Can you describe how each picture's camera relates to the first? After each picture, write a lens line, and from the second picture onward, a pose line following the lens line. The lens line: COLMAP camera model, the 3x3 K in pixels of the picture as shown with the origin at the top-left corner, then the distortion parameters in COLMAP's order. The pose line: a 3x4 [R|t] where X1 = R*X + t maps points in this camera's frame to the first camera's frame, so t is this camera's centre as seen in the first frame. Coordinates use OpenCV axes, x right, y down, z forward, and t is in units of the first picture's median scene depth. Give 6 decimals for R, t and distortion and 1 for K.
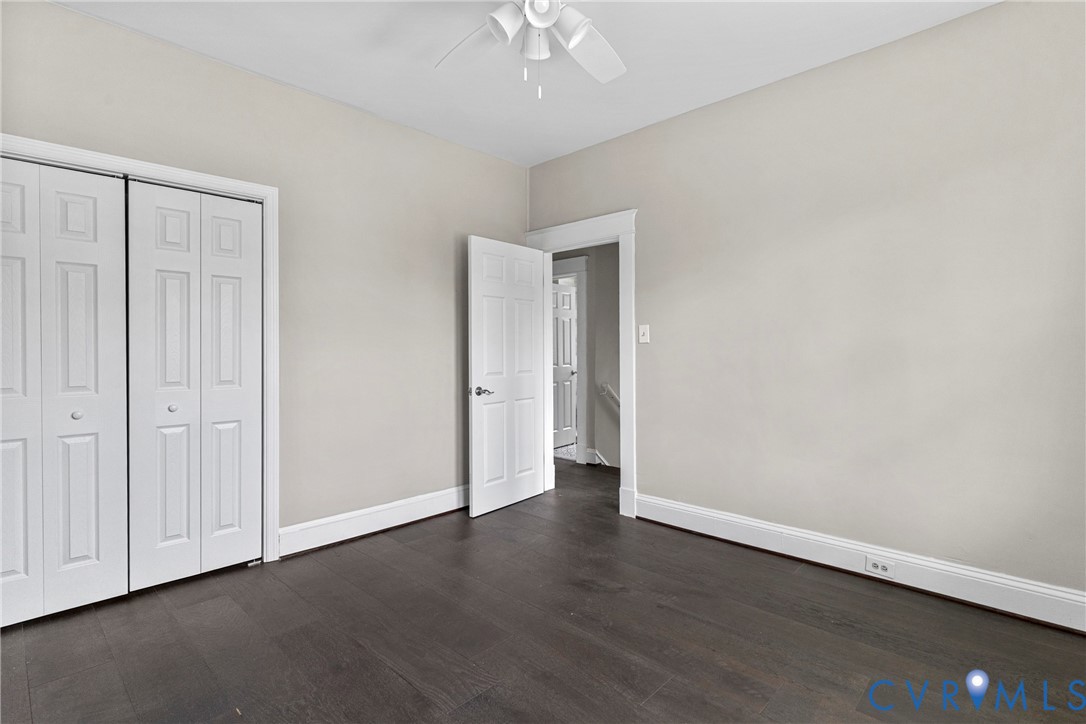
lens RADIAL K [[523.2, 0, 533.7], [0, 523.2, 348.9], [0, 0, 1]] dist [0.001177, 0.000515]
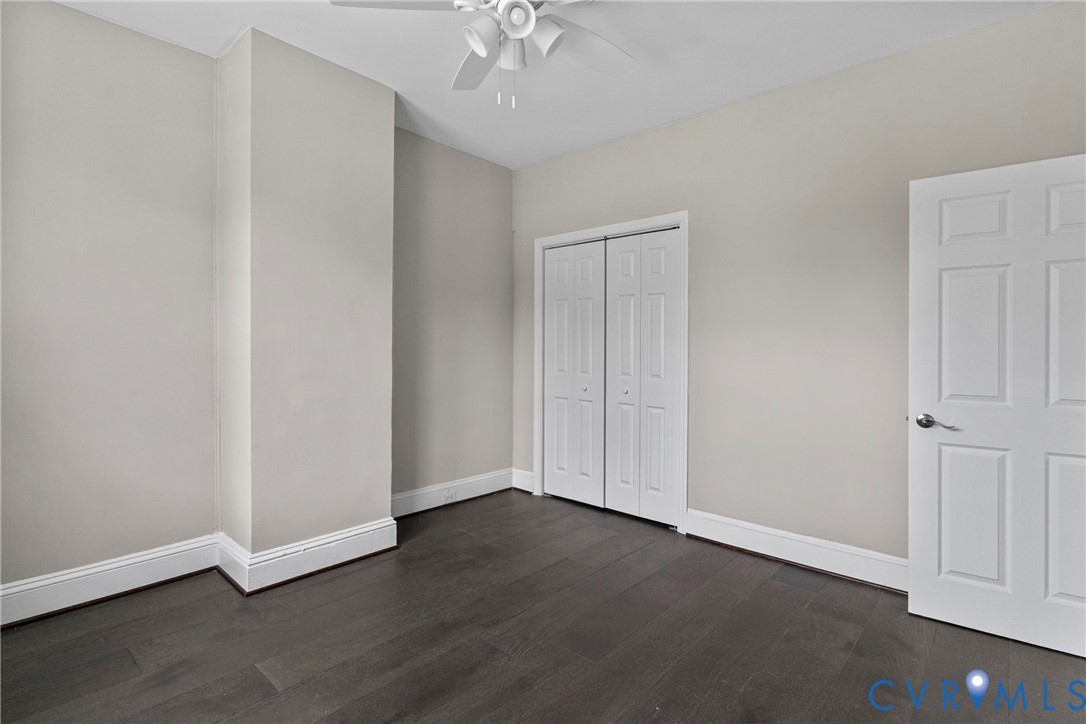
lens RADIAL K [[523.2, 0, 533.7], [0, 523.2, 348.9], [0, 0, 1]] dist [0.001177, 0.000515]
pose [[0.038971, 0.009224, -0.999198, 0.646862], [-0.007690, 0.999931, 0.008931, -0.011811], [0.999211, 0.007336, 0.039039, 0.627465]]
